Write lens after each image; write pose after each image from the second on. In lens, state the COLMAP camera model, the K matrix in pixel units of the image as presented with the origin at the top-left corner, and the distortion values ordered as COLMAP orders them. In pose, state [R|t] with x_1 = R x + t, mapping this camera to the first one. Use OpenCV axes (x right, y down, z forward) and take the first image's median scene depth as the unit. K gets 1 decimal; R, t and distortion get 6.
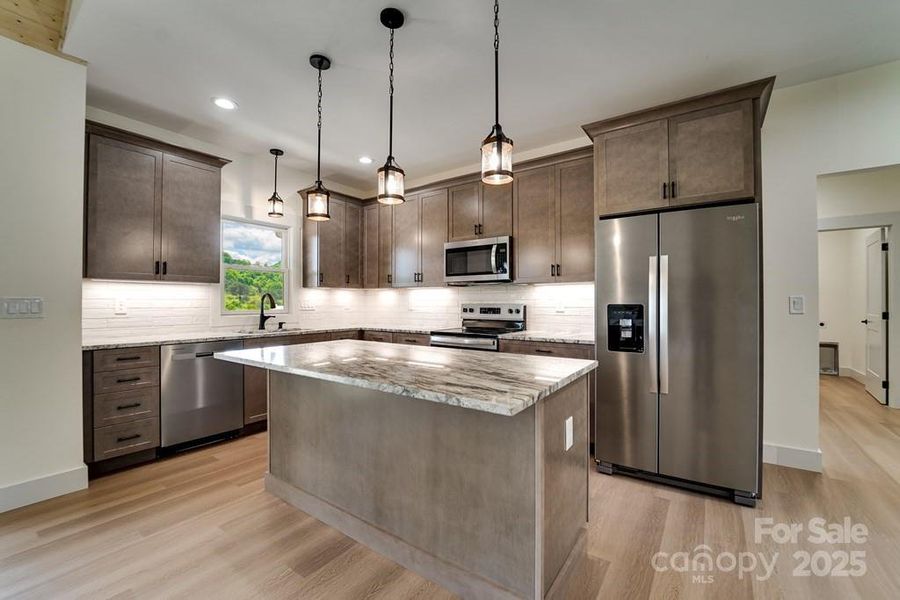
lens RADIAL K [[368.6, 0, 450.0], [0, 368.6, 300.0], [0, 0, 1]] dist [-0.007401, 0.000205]
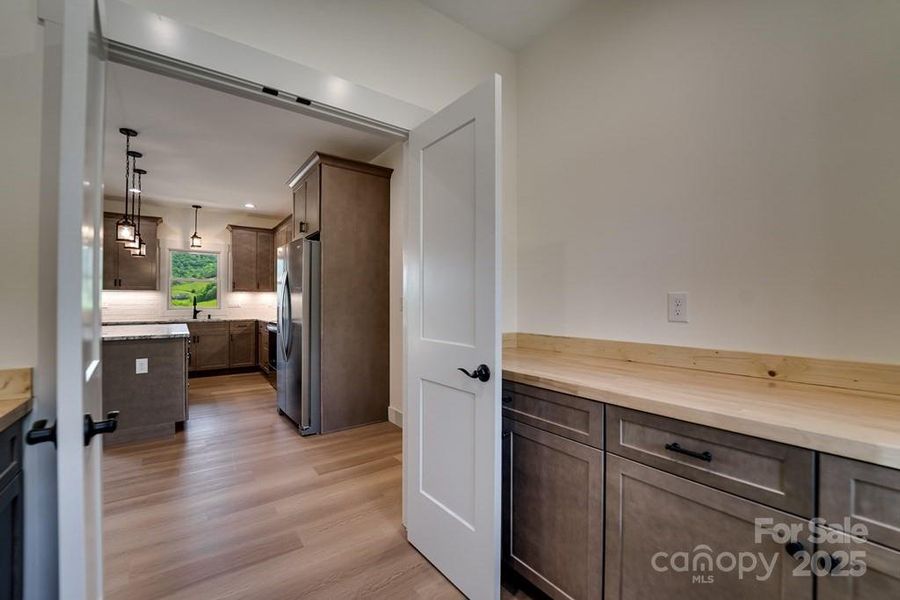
lens RADIAL K [[368.6, 0, 450.0], [0, 368.6, 300.0], [0, 0, 1]] dist [-0.007401, 0.000205]
pose [[0.948721, -0.002855, -0.316101, 1.072075], [0.003066, 0.999995, 0.000171, 0.002285], [0.316099, -0.001131, 0.948725, -0.157392]]
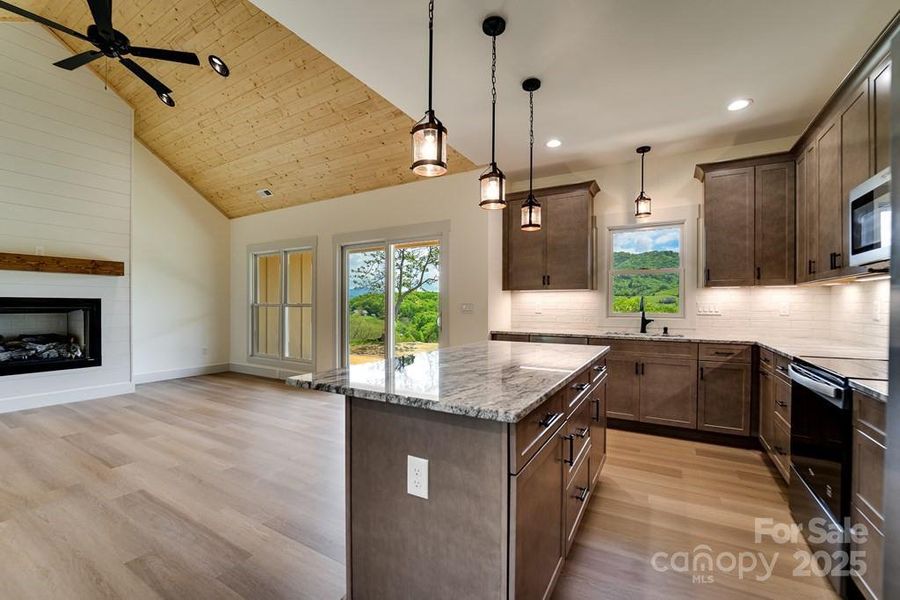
lens RADIAL K [[372.8, 0, 450.1], [0, 372.8, 306.3], [0, 0, 1]] dist [-0.024456, 0.000374]
pose [[0.083520, 0.002298, -0.996503, 0.454751], [0.002530, 0.999994, 0.002518, 0.004884], [0.996503, -0.002732, 0.083514, 0.416930]]
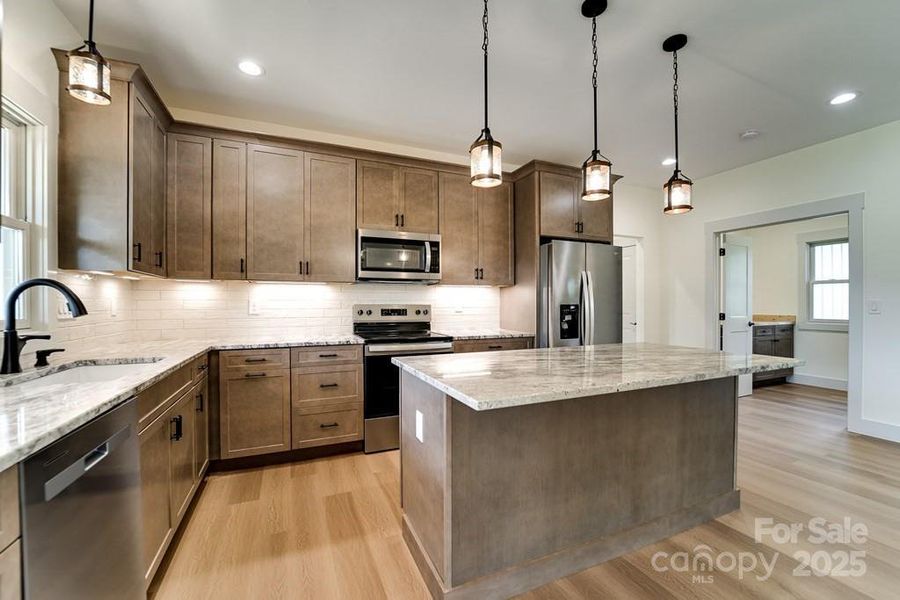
lens RADIAL K [[372.8, 0, 450.1], [0, 372.8, 306.3], [0, 0, 1]] dist [-0.024456, 0.000374]
pose [[0.515399, -0.006236, 0.856928, -0.622098], [-0.005650, 0.999927, 0.010674, 0.004063], [-0.856932, -0.010343, 0.515326, 0.433934]]
